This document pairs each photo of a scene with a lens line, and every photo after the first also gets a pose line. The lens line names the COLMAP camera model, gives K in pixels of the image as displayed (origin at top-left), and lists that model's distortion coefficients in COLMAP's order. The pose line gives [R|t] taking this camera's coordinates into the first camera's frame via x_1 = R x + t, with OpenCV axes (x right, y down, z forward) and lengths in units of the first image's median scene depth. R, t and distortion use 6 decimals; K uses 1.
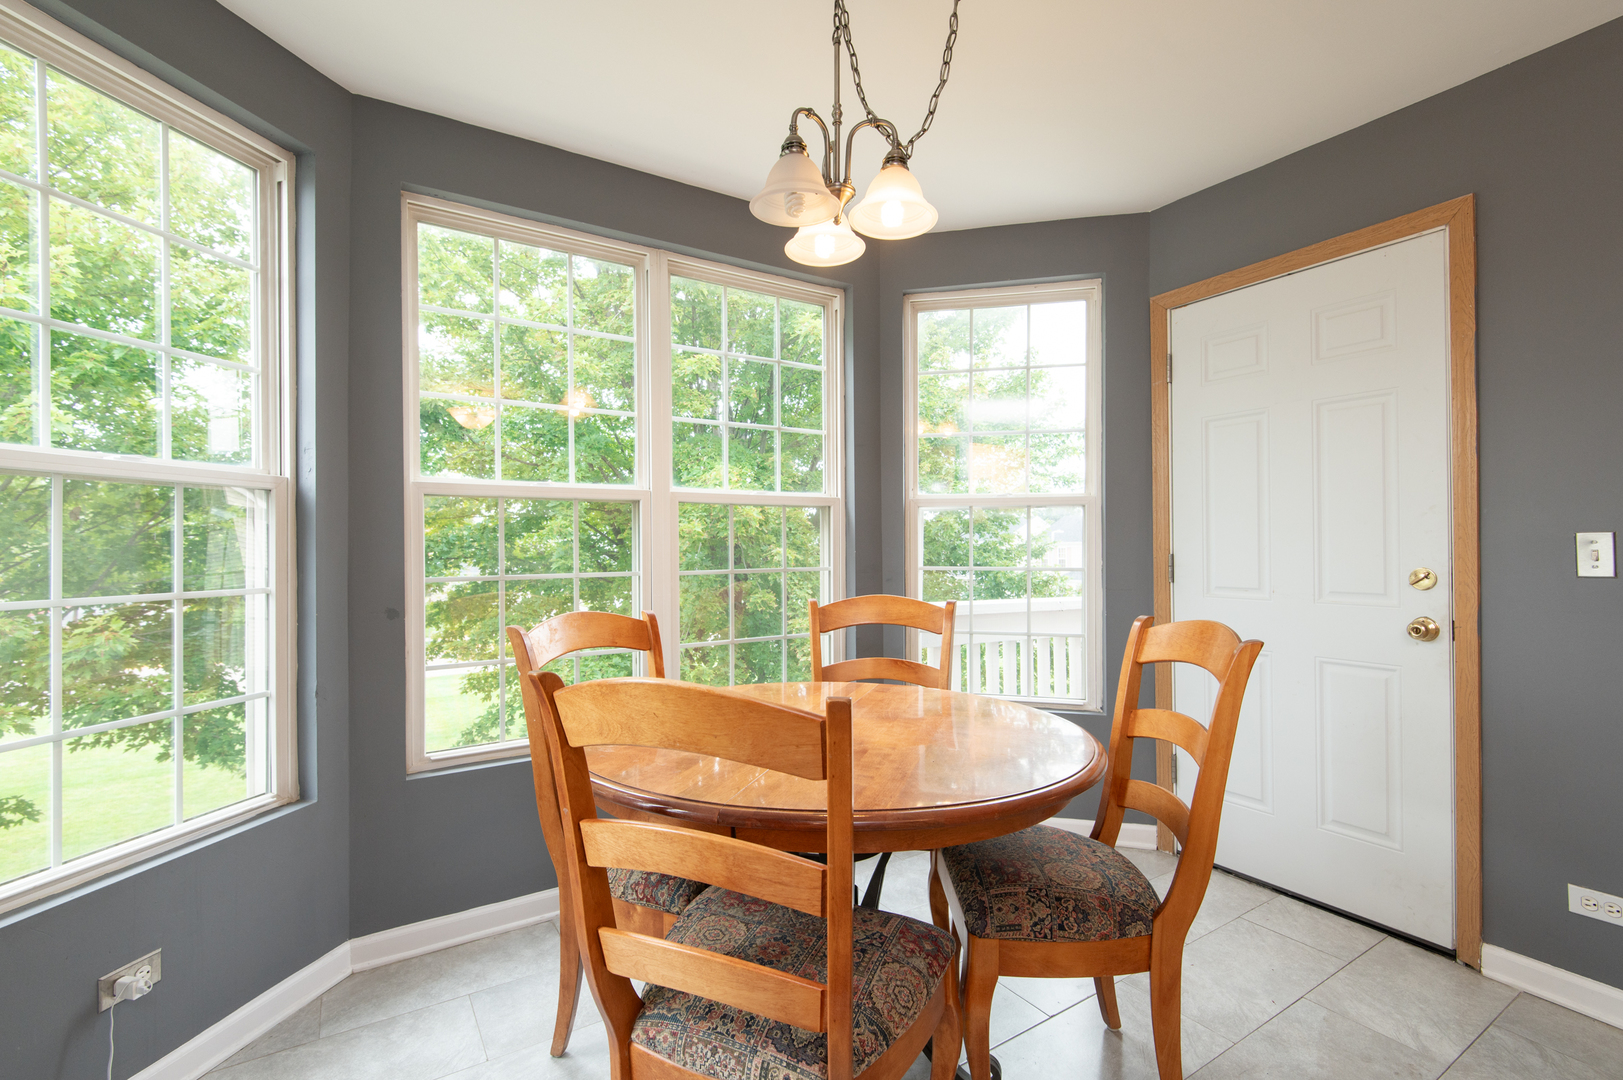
lens RADIAL K [[730.4, 0, 801.9], [0, 730.4, 542.9], [0, 0, 1]] dist [0.016019, -0.007404]
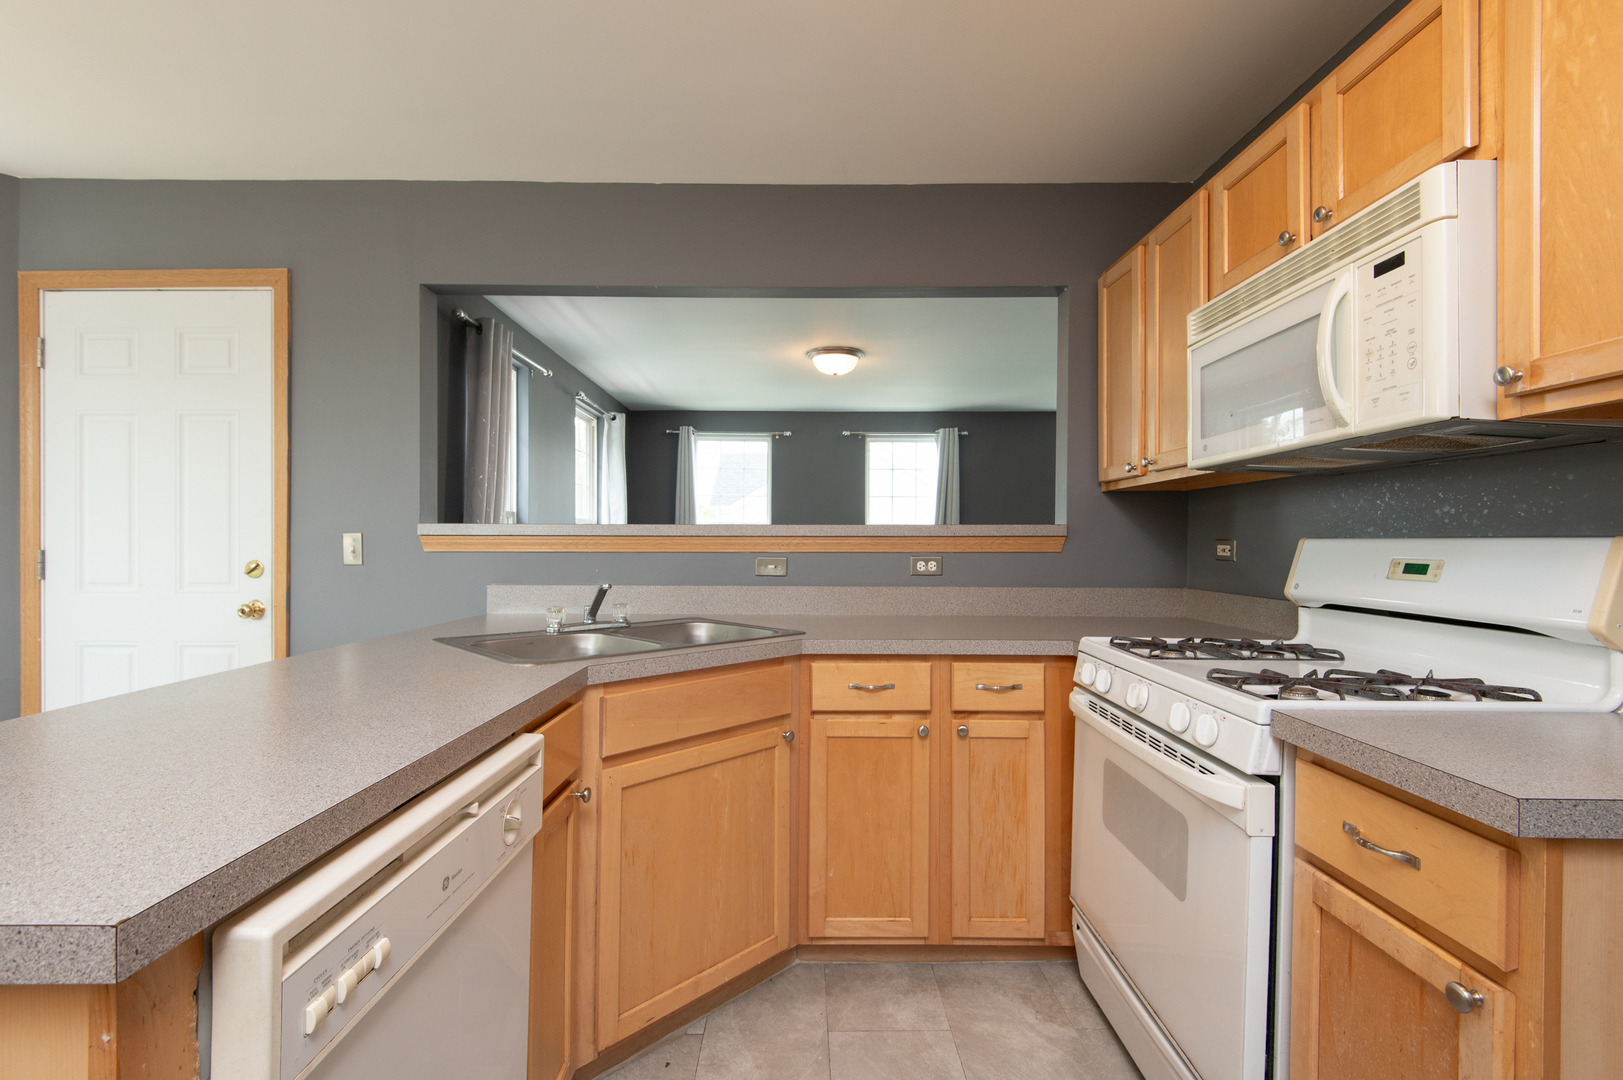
lens RADIAL K [[730.4, 0, 807.2], [0, 730.4, 539.5], [0, 0, 1]] dist [0.016019, -0.007404]
pose [[0.517035, 0.009916, 0.855907, 0.263474], [-0.010390, 0.999932, -0.005309, -0.003210], [-0.855901, -0.006148, 0.517103, -0.414493]]
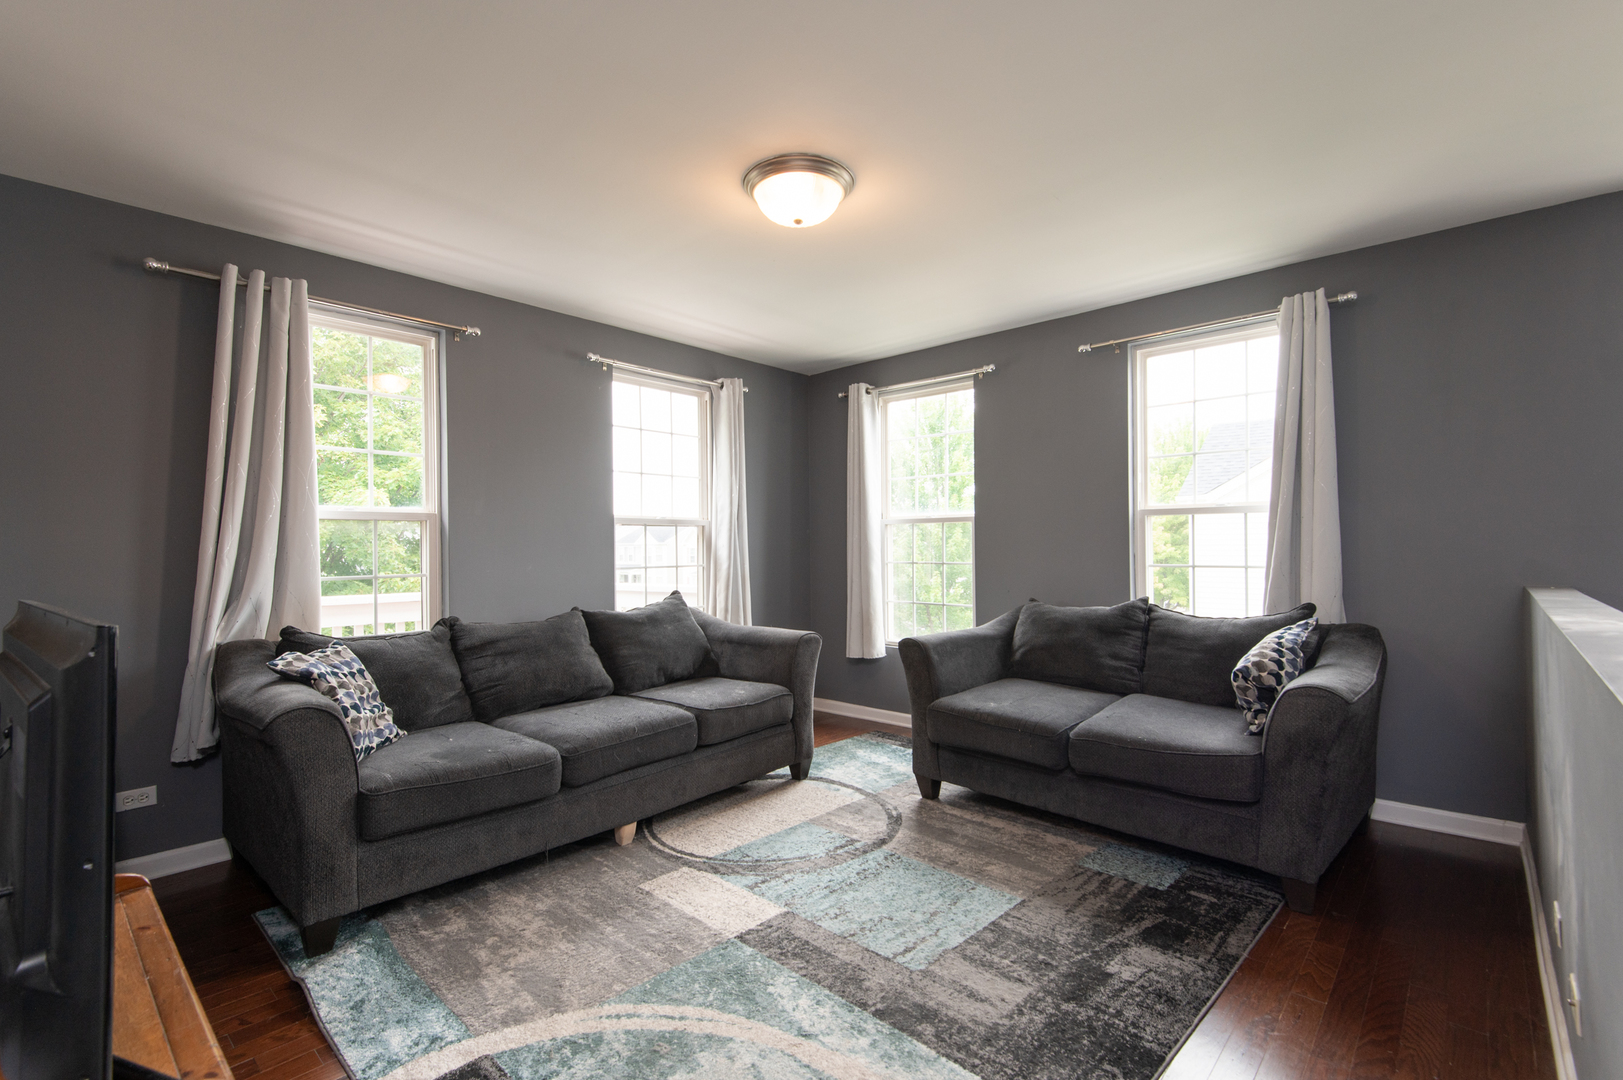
lens RADIAL K [[730.4, 0, 800.5], [0, 730.4, 536.2], [0, 0, 1]] dist [0.016019, -0.007404]
pose [[0.964524, 0.001233, 0.263993, 1.895473], [0.001862, 0.999932, -0.011472, -0.010462], [-0.263989, 0.011557, 0.964456, -0.445760]]
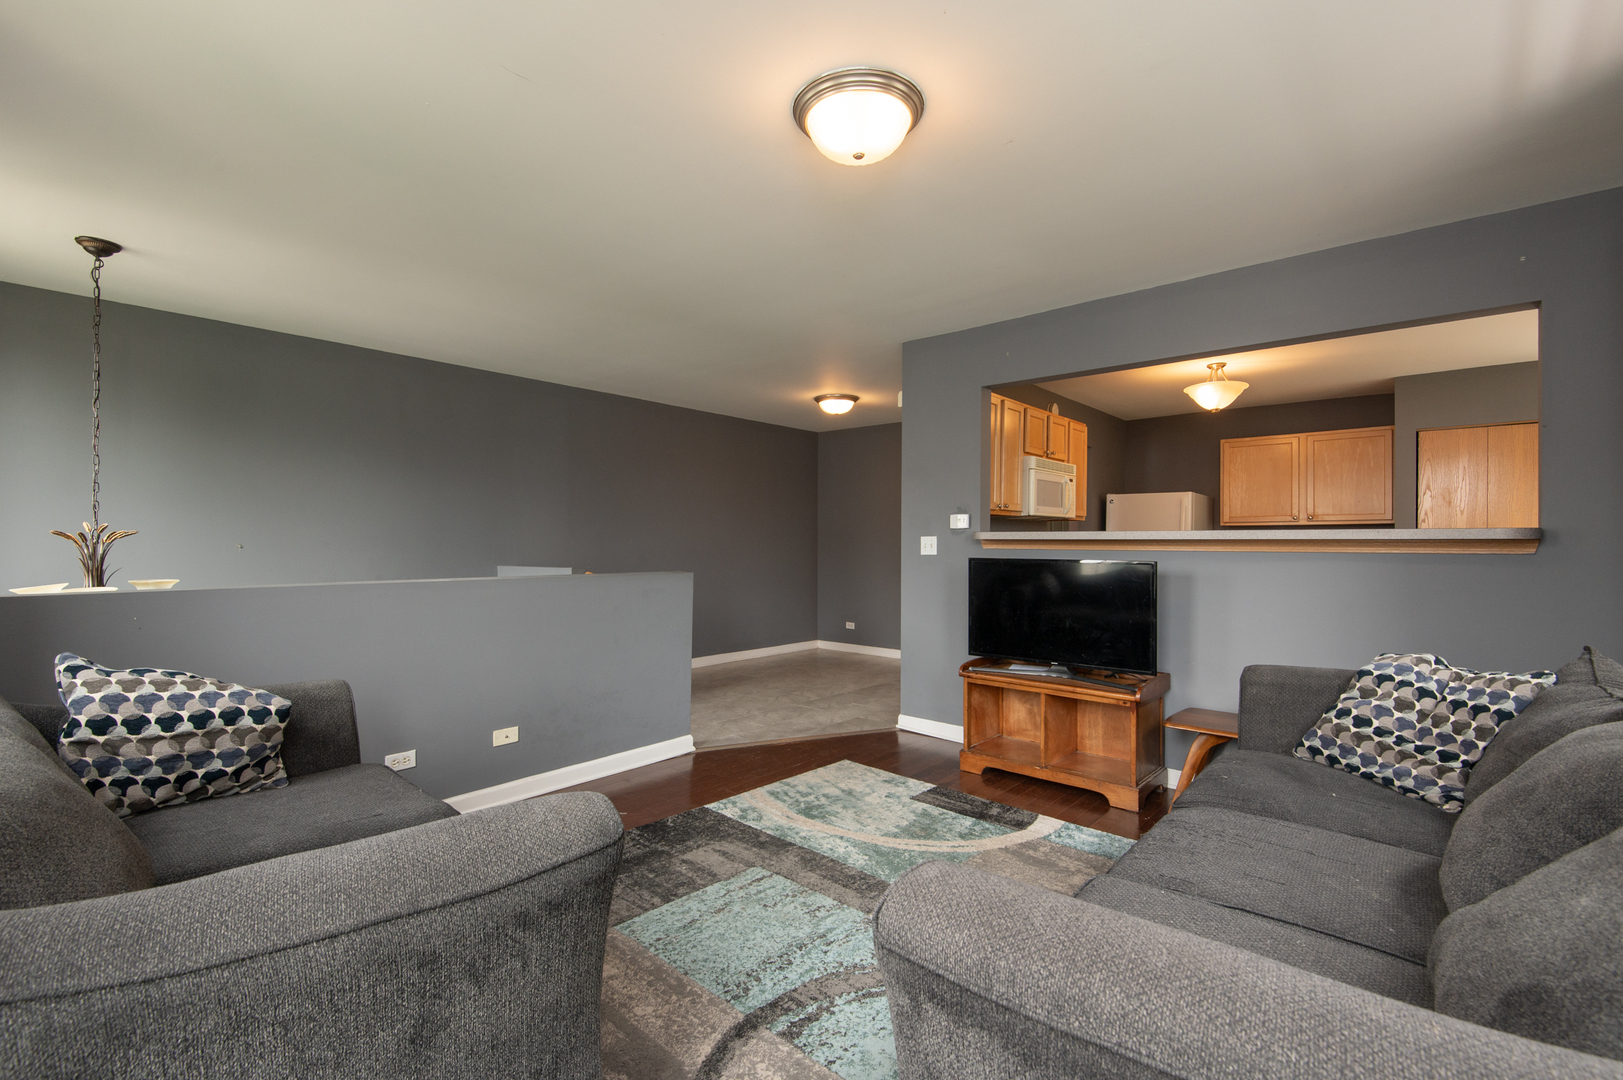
lens RADIAL K [[730.4, 0, 806.8], [0, 730.4, 536.8], [0, 0, 1]] dist [0.016019, -0.007404]
pose [[-0.956538, -0.002035, -0.291600, 2.563163], [0.002342, 0.999890, -0.014658, 0.004659], [0.291597, -0.014704, -0.956428, 1.618787]]
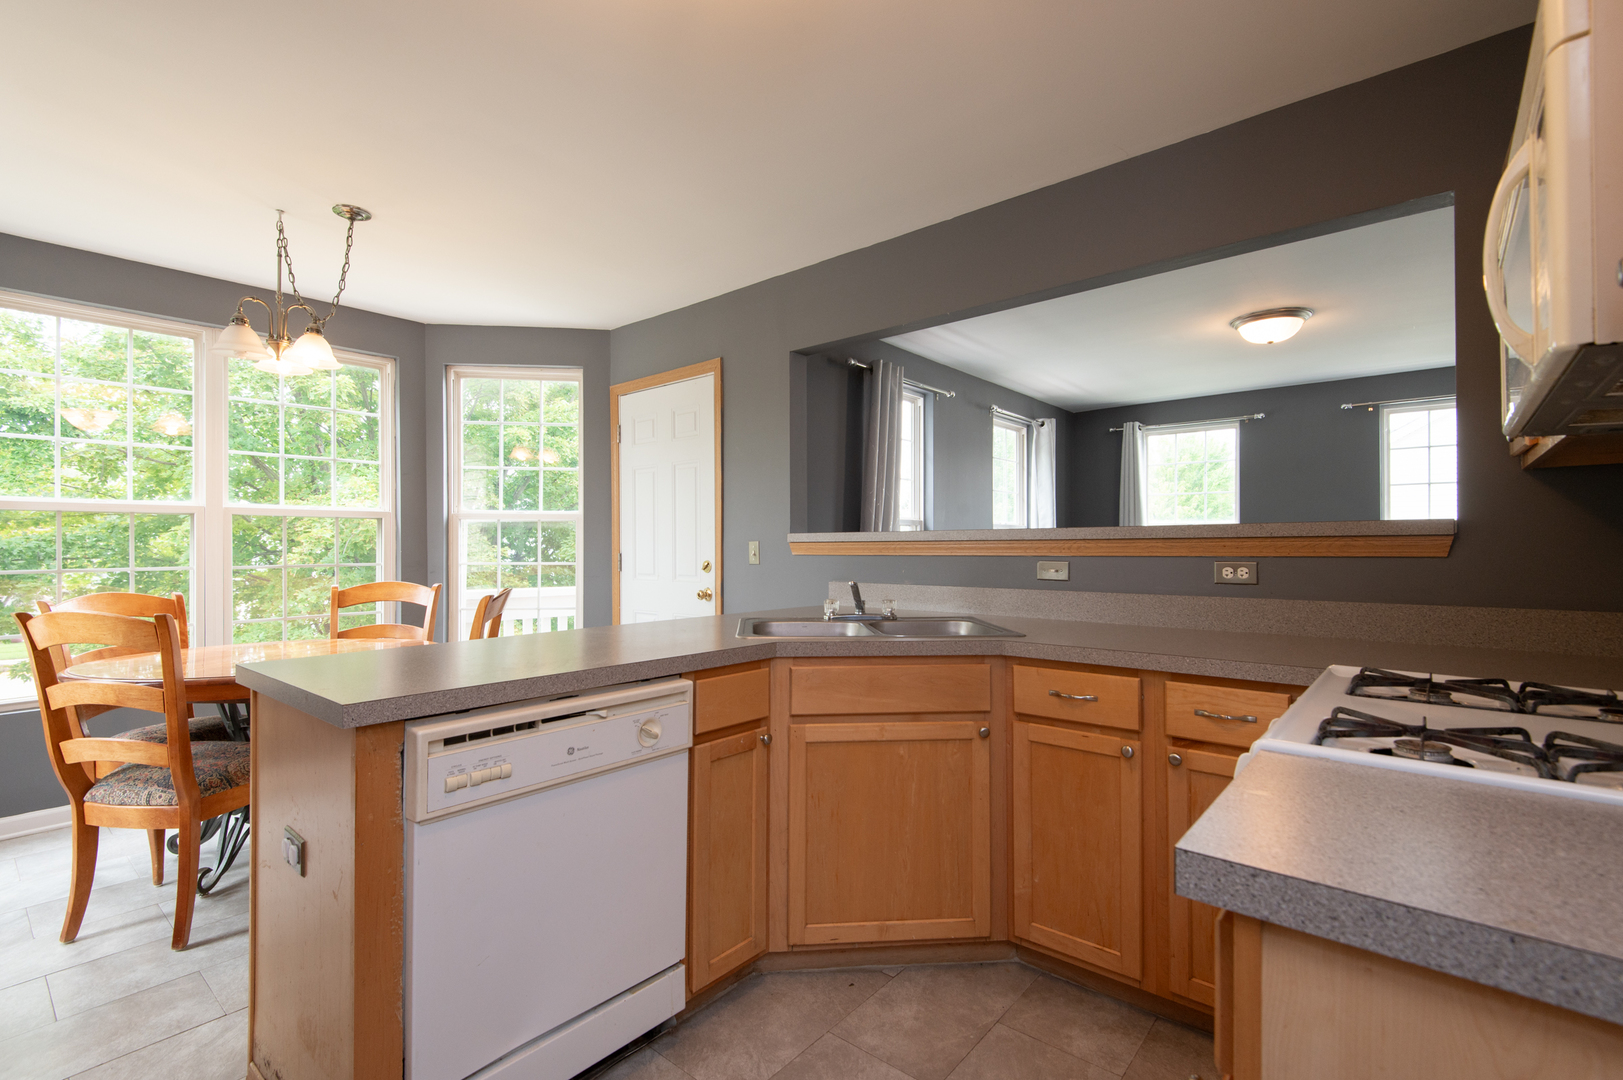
lens RADIAL K [[730.4, 0, 801.9], [0, 730.4, 542.9], [0, 0, 1]] dist [0.016019, -0.007404]
pose [[0.952408, 0.003105, 0.304810, 0.510116], [-0.002911, 0.999995, -0.001090, -0.006823], [-0.304812, 0.000151, 0.952413, -0.748825]]
